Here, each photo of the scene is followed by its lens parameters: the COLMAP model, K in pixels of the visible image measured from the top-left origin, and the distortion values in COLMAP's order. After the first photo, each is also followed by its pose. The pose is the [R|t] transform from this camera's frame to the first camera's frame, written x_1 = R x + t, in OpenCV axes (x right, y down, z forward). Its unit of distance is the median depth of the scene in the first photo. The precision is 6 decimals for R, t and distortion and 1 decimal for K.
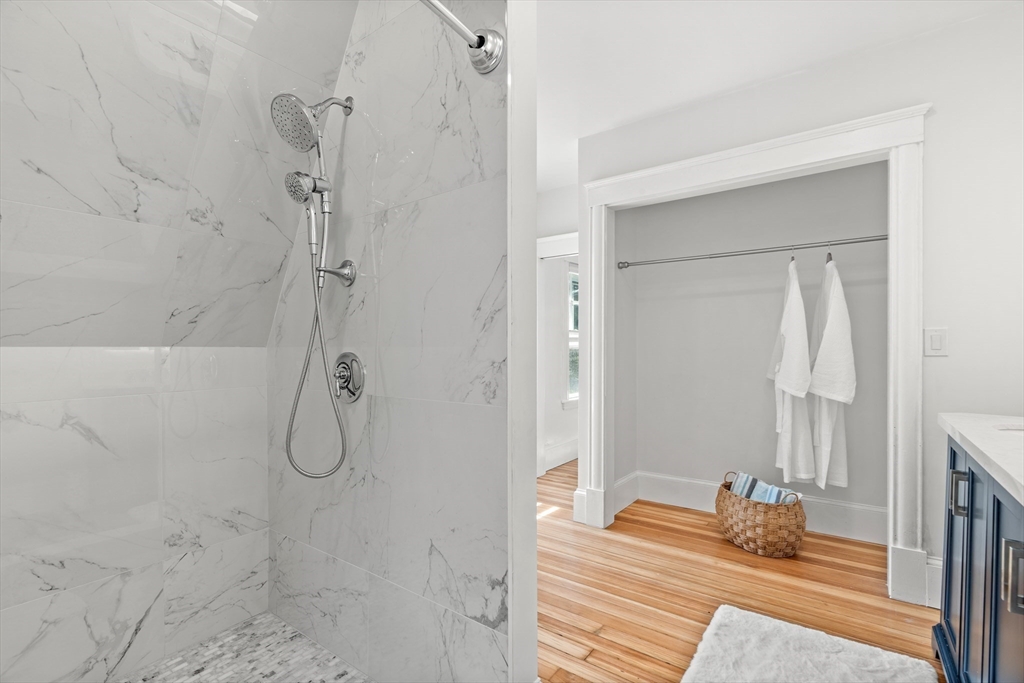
lens RADIAL K [[476.1, 0, 516.8], [0, 476.1, 349.0], [0, 0, 1]] dist [-0.004964, 0.003170]
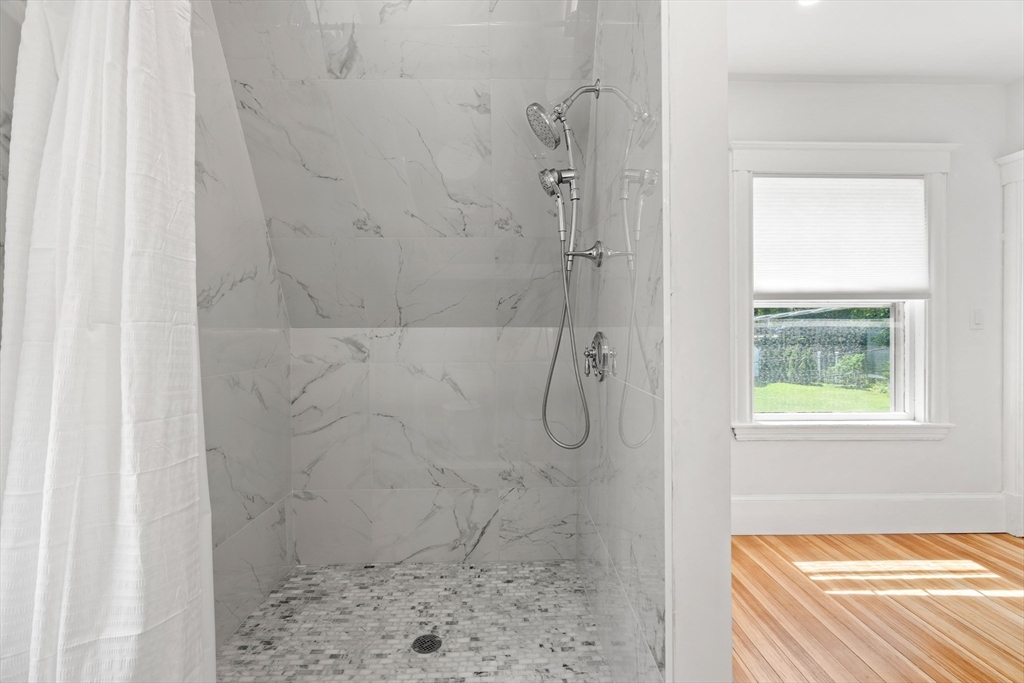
lens RADIAL K [[476.1, 0, 512.4], [0, 476.1, 333.8], [0, 0, 1]] dist [-0.004964, 0.003170]
pose [[0.597924, 0.006169, -0.801529, 0.356234], [-0.000663, 0.999974, 0.007202, 0.004181], [0.801552, -0.003775, 0.597913, 0.248493]]
